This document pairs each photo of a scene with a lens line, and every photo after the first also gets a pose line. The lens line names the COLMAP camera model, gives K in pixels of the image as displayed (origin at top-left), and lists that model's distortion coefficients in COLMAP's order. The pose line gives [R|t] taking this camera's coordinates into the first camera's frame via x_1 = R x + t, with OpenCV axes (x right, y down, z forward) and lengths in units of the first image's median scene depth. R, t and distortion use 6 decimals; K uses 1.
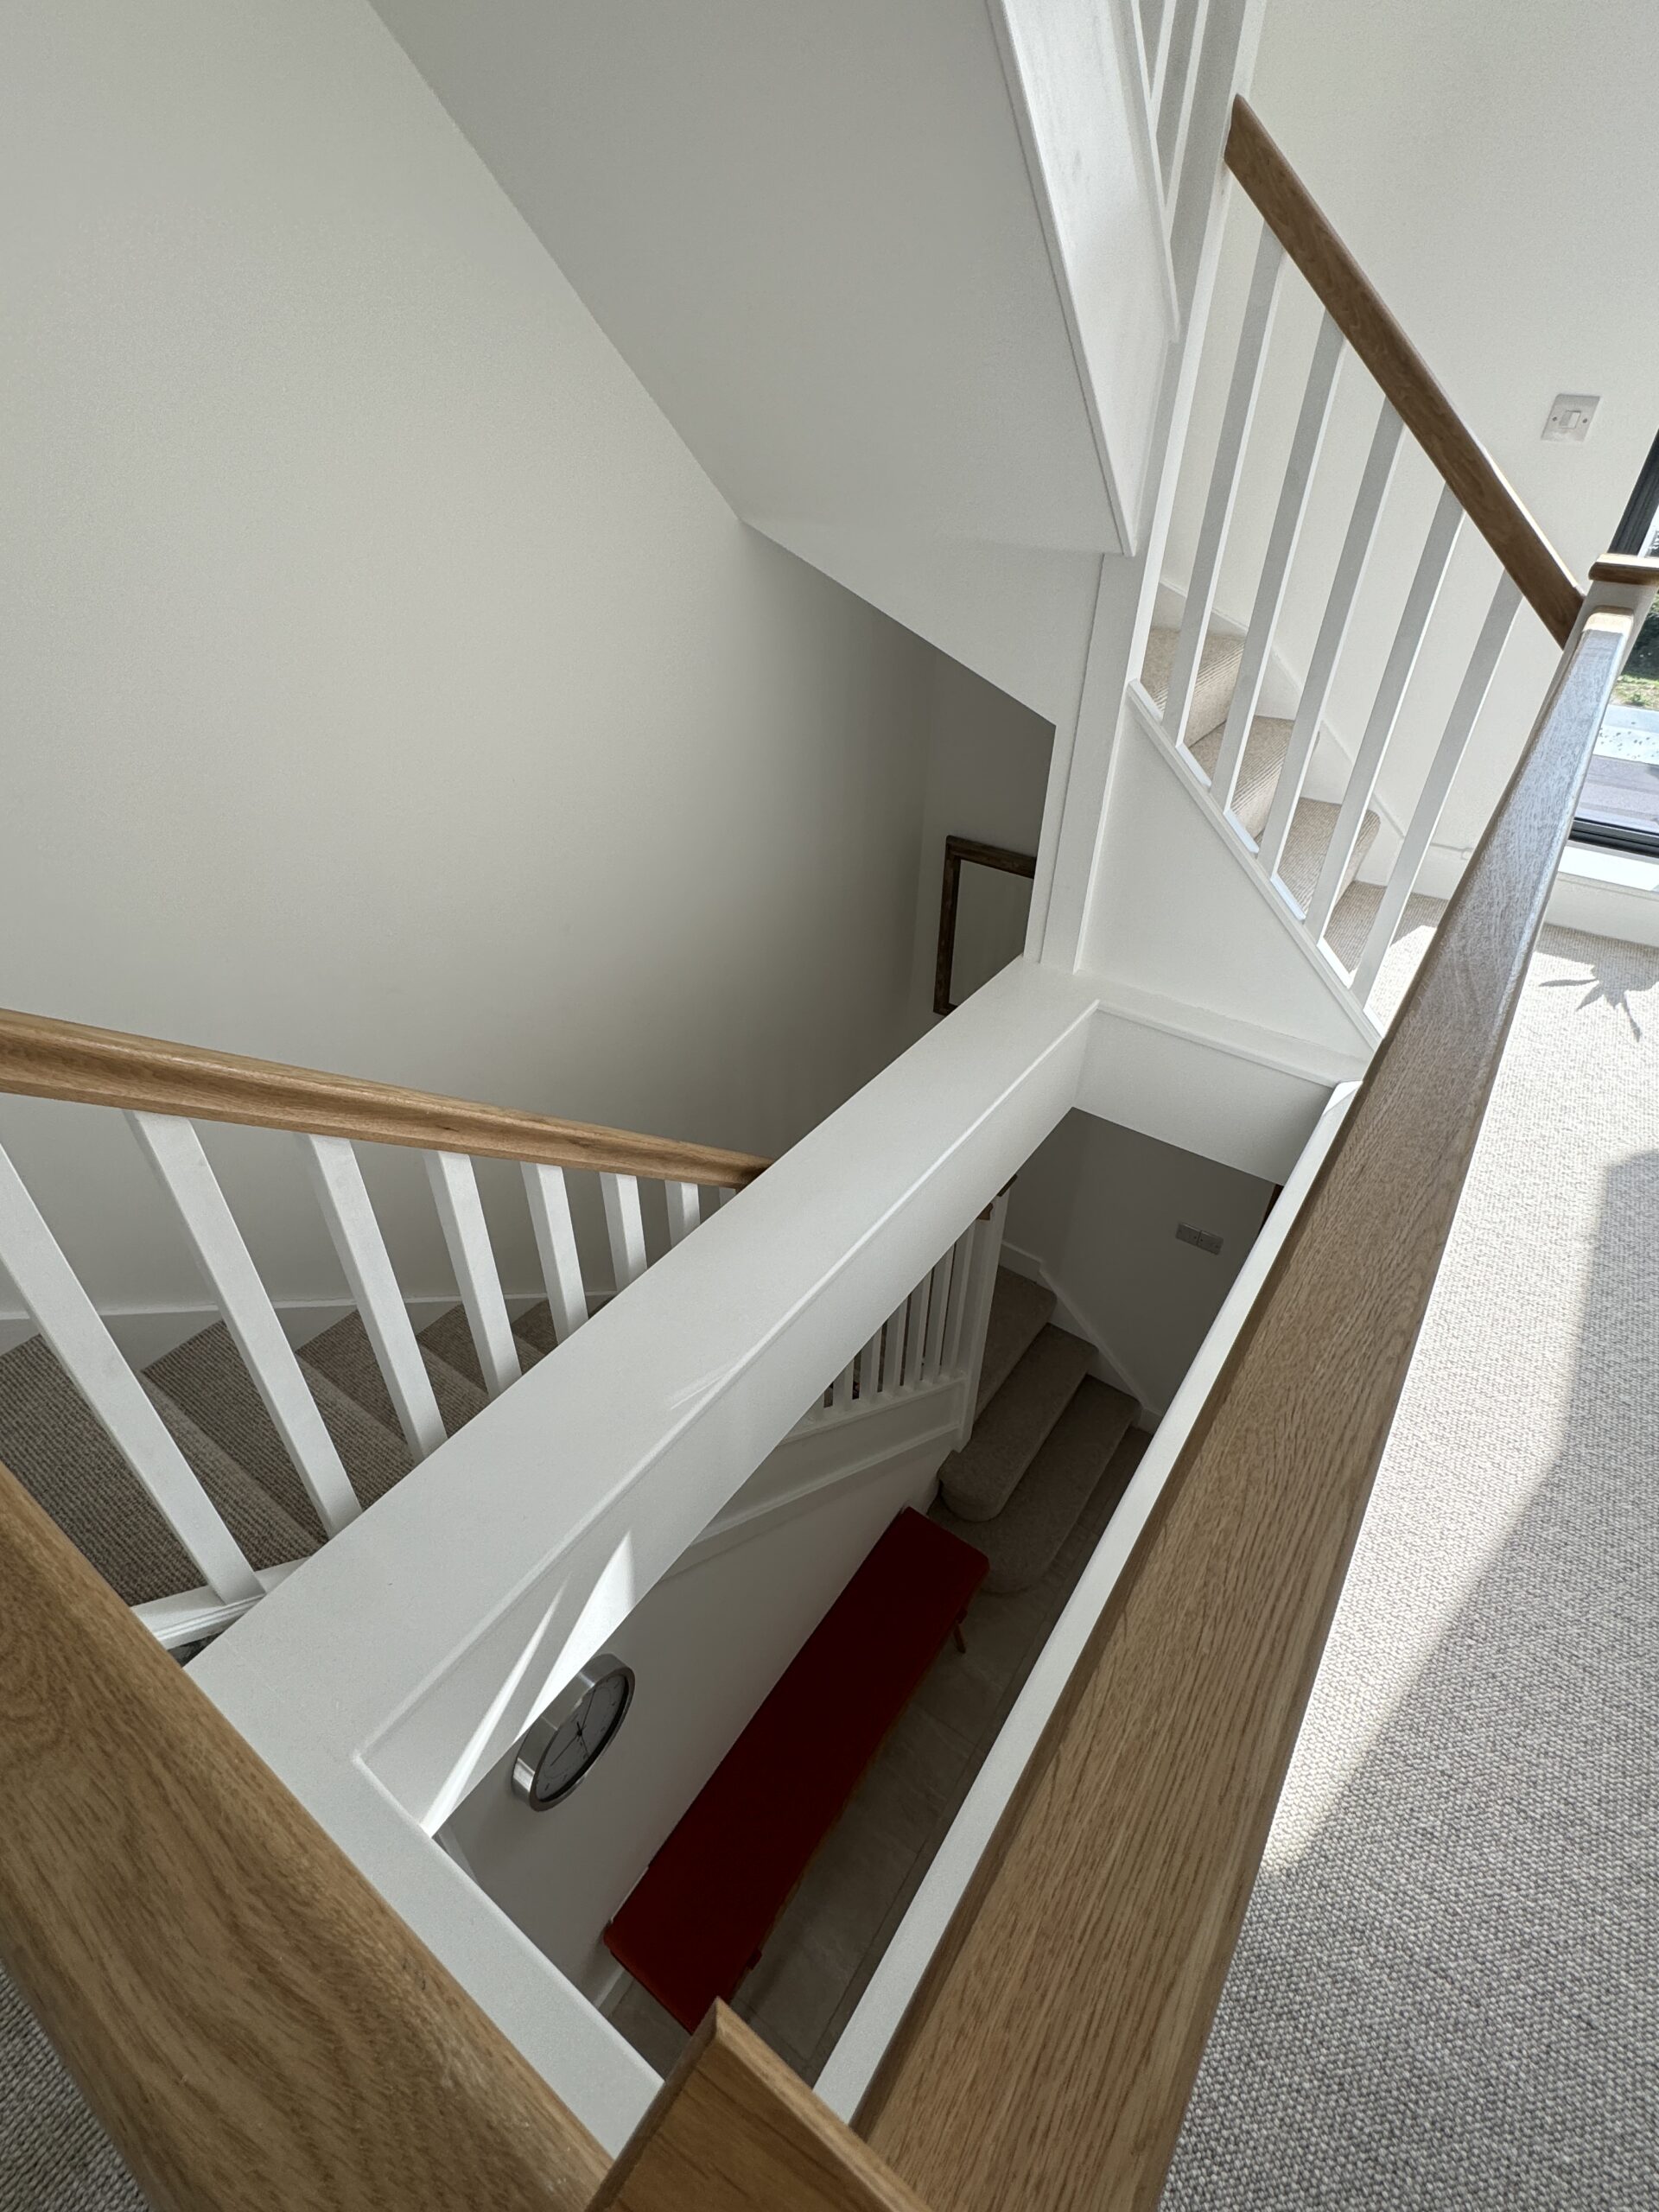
lens RADIAL K [[1022.1, 0, 820.4], [0, 1022.1, 1109.6], [0, 0, 1]] dist [-0.000312, -0.000128]
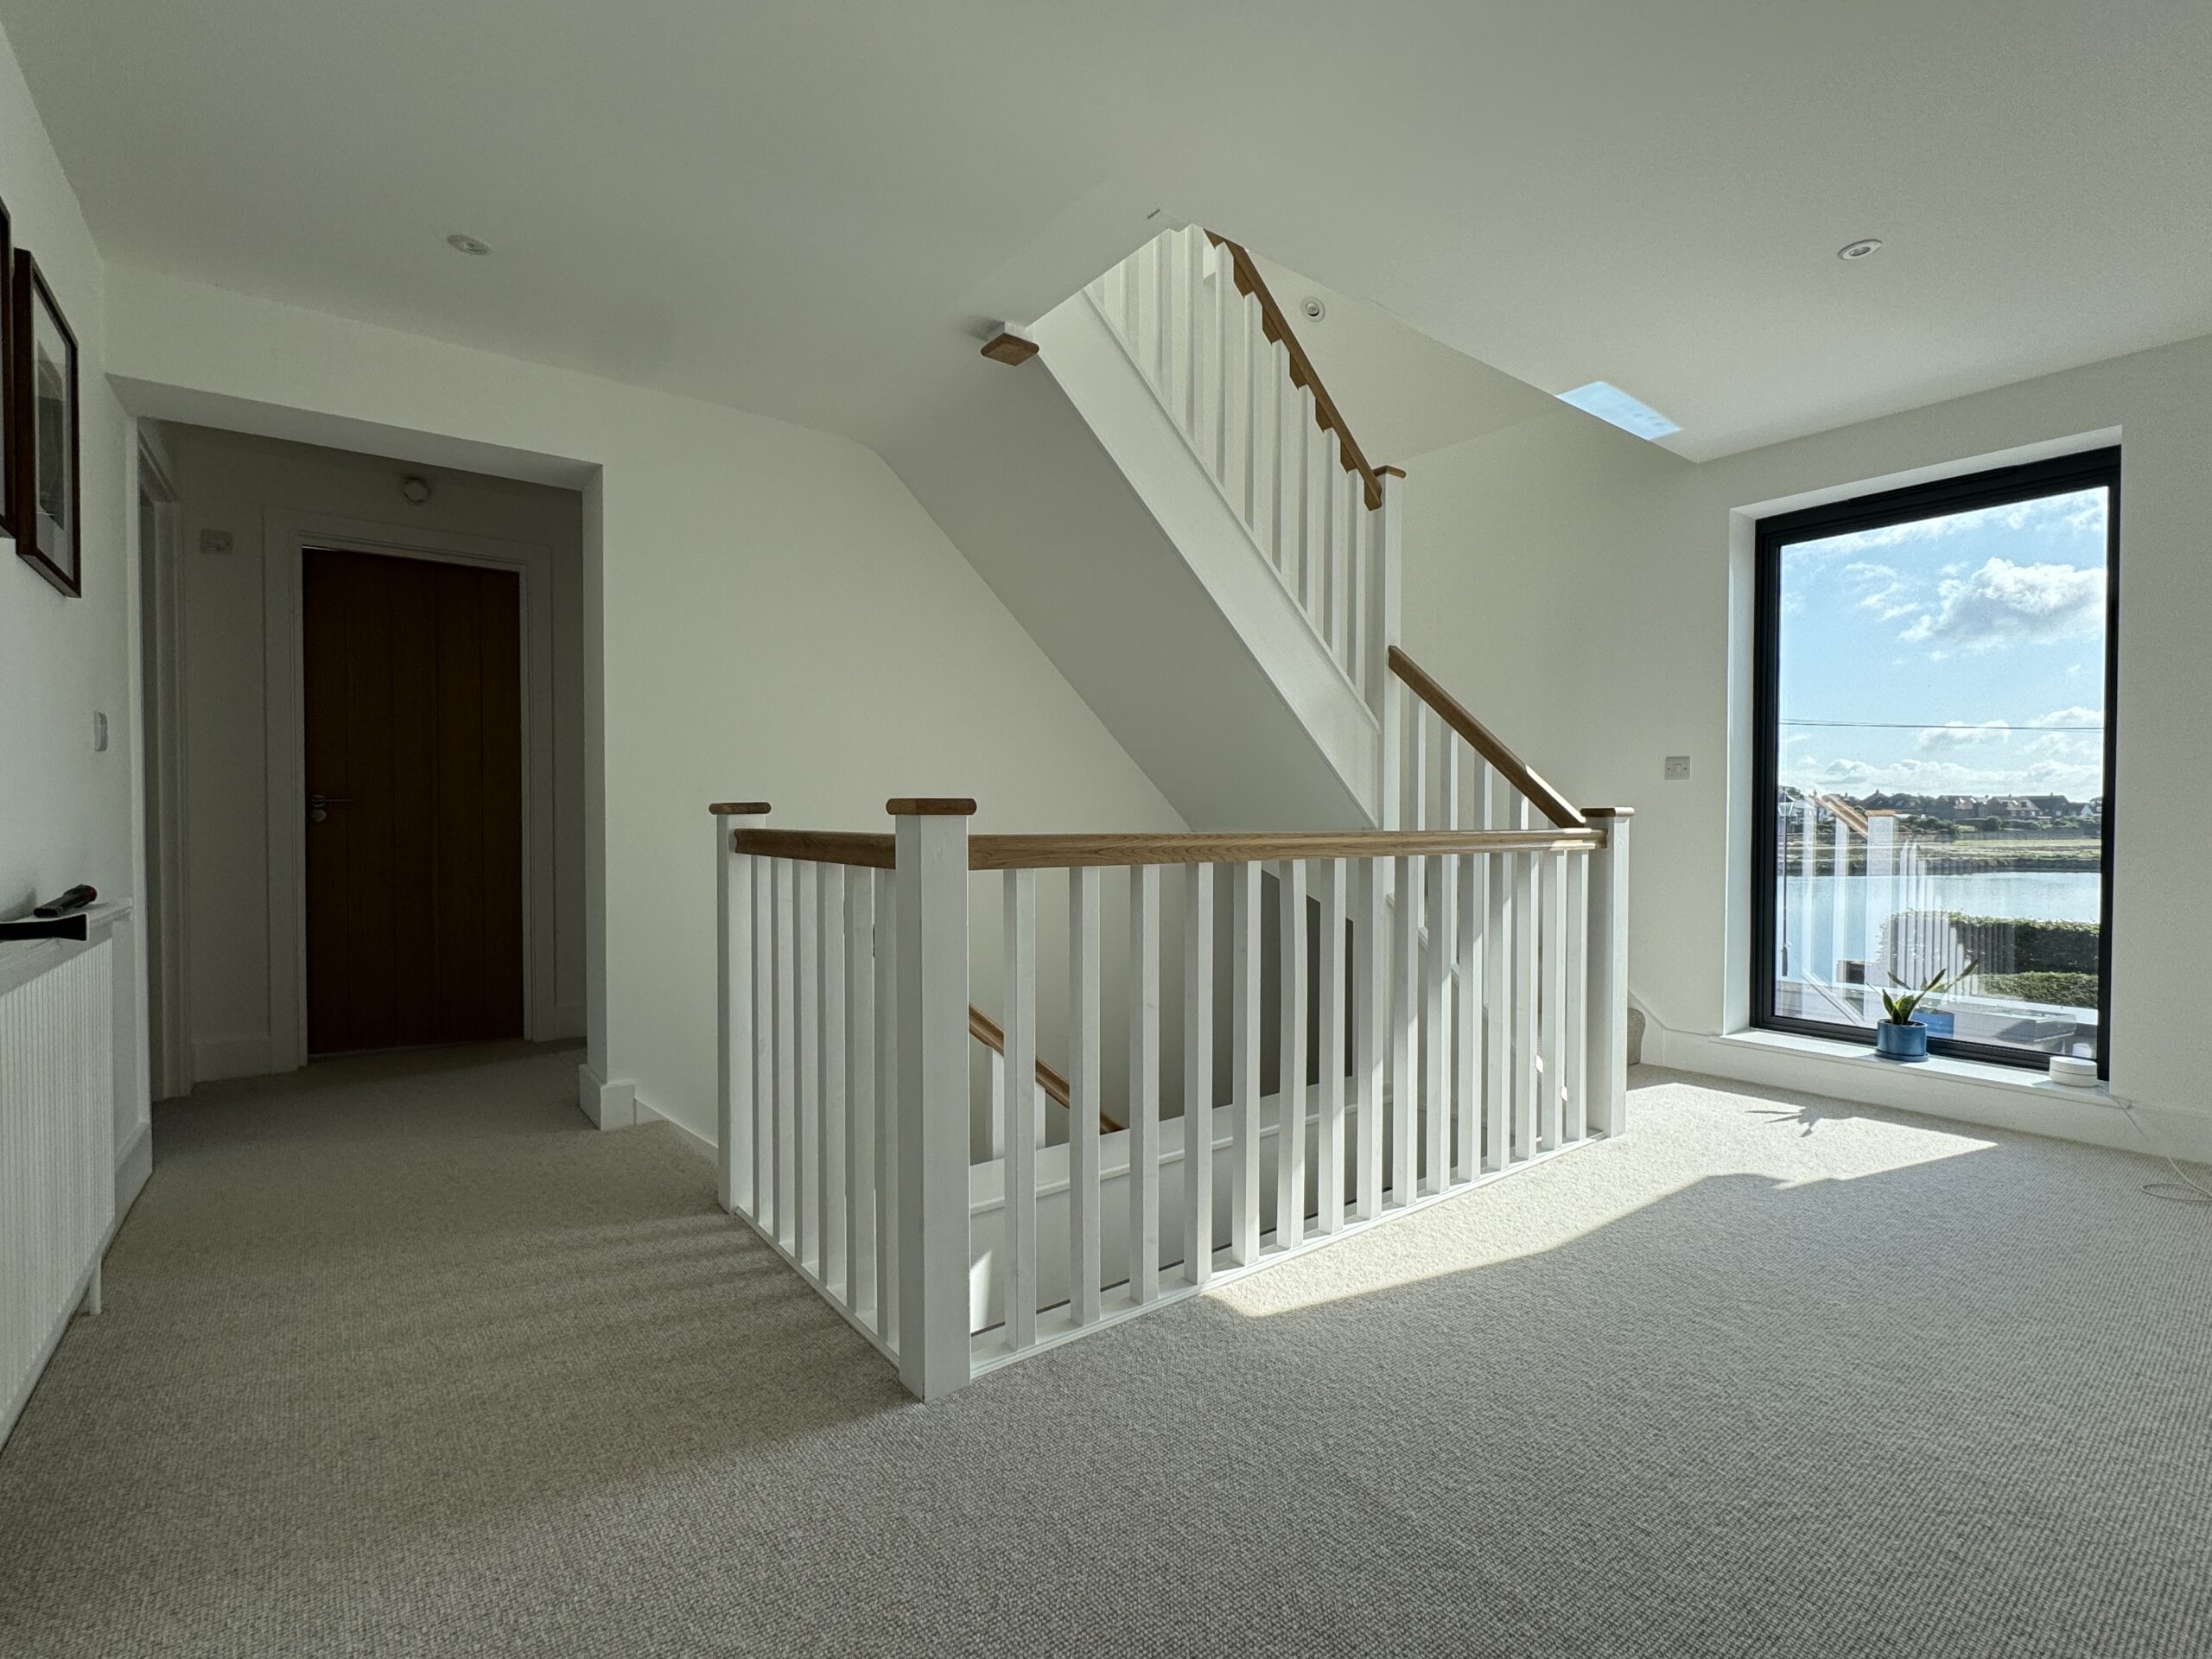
lens RADIAL K [[1022.1, 0, 1107.8], [0, 1022.1, 833.1], [0, 0, 1]] dist [-0.000312, -0.000128]
pose [[0.954857, -0.003109, -0.297048, 0.472218], [-0.170697, 0.812638, -0.557209, 0.698298], [0.243125, 0.582761, 0.775423, -0.653748]]
